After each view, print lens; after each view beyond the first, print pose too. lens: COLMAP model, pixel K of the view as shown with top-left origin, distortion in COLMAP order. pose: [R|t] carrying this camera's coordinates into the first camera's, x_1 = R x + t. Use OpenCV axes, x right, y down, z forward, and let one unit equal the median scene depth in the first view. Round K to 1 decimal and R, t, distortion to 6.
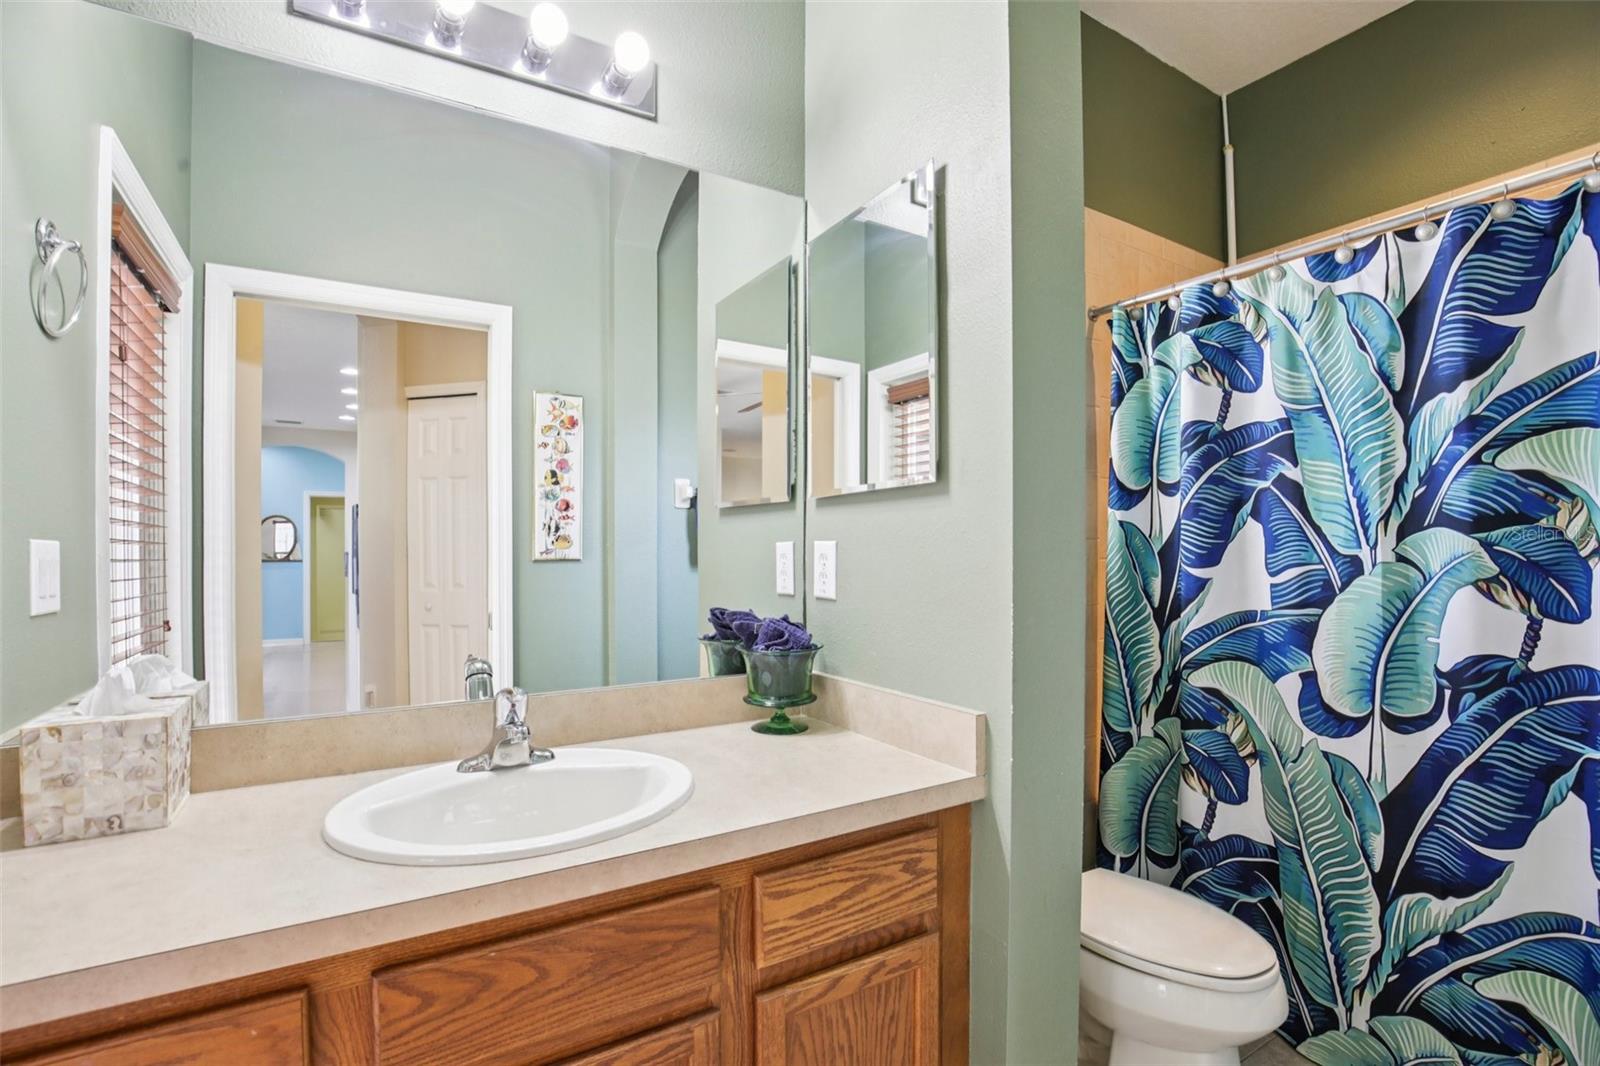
lens RADIAL K [[736.2, 0, 796.1], [0, 736.2, 543.2], [0, 0, 1]] dist [-0.028227, 0.003561]
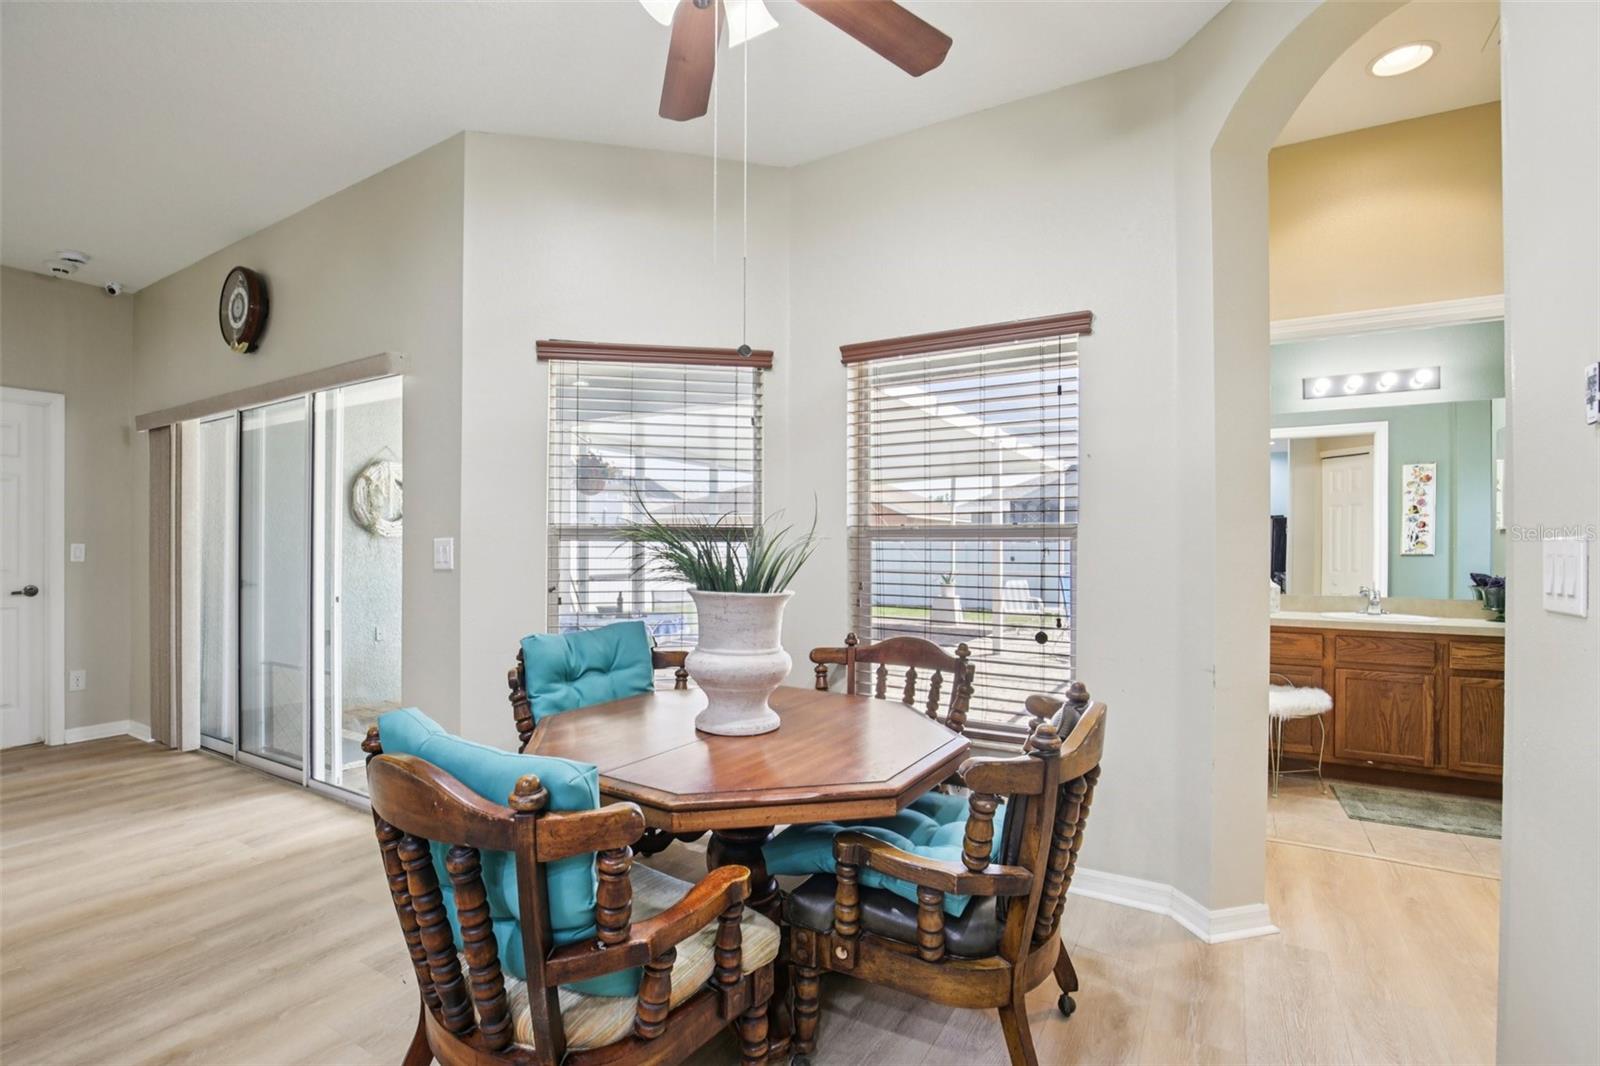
lens RADIAL K [[736.2, 0, 794.5], [0, 736.2, 544.1], [0, 0, 1]] dist [-0.028227, 0.003561]
pose [[0.461728, 0.006861, -0.886995, 0.551609], [-0.006145, 0.999971, 0.004536, -0.001951], [0.887000, 0.003356, 0.461756, -1.200431]]
